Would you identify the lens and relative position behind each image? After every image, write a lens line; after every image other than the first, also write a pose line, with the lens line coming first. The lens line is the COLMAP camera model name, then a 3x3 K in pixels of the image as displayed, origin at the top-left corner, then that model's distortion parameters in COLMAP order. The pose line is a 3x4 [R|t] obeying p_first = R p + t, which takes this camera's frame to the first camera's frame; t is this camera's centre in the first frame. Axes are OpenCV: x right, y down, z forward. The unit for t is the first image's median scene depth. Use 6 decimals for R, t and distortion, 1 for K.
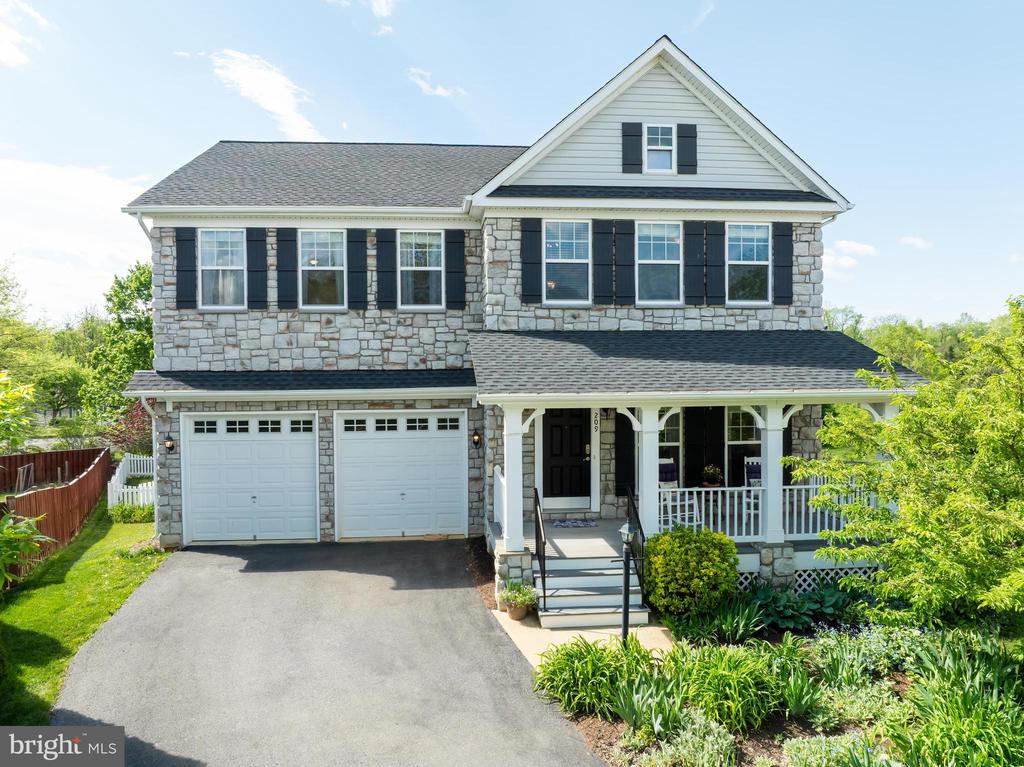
lens RADIAL K [[731.2, 0, 512.0], [0, 731.2, 383.5], [0, 0, 1]] dist [-0.038123, 0.003726]
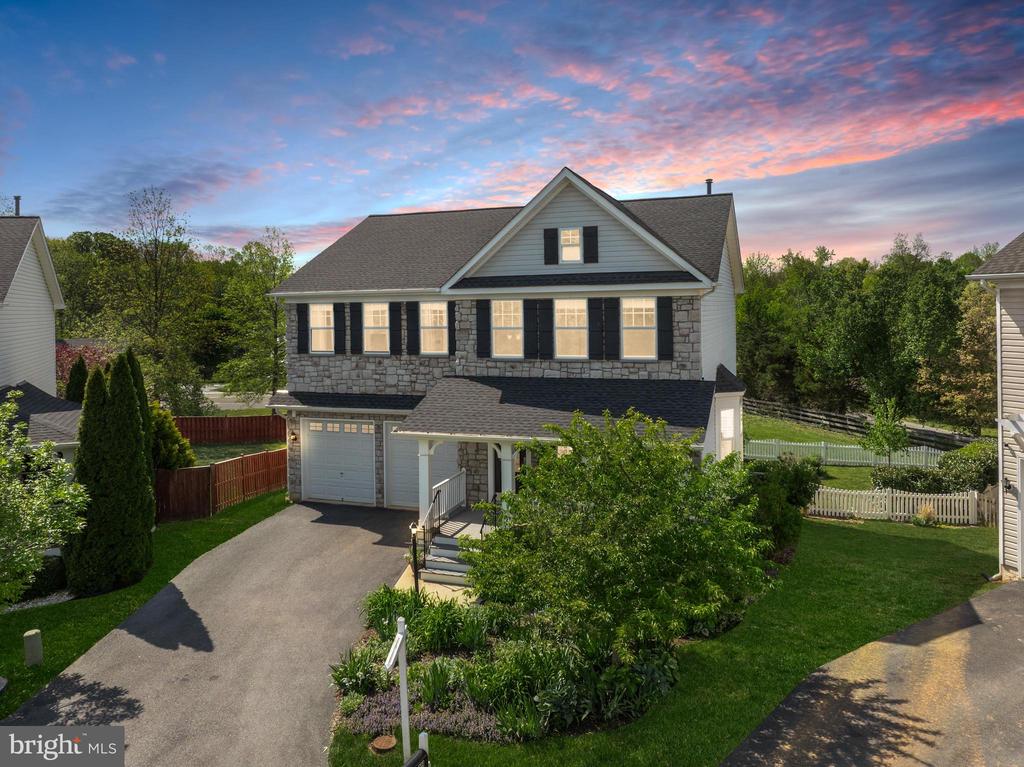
lens RADIAL K [[763.1, 0, 522.3], [0, 763.1, 304.2], [0, 0, 1]] dist [-0.040650, 0.001868]
pose [[0.906908, -0.007668, -0.421259, 0.713446], [-0.002683, 0.999709, -0.023973, -0.174766], [0.421321, 0.022871, 0.906623, -0.334713]]
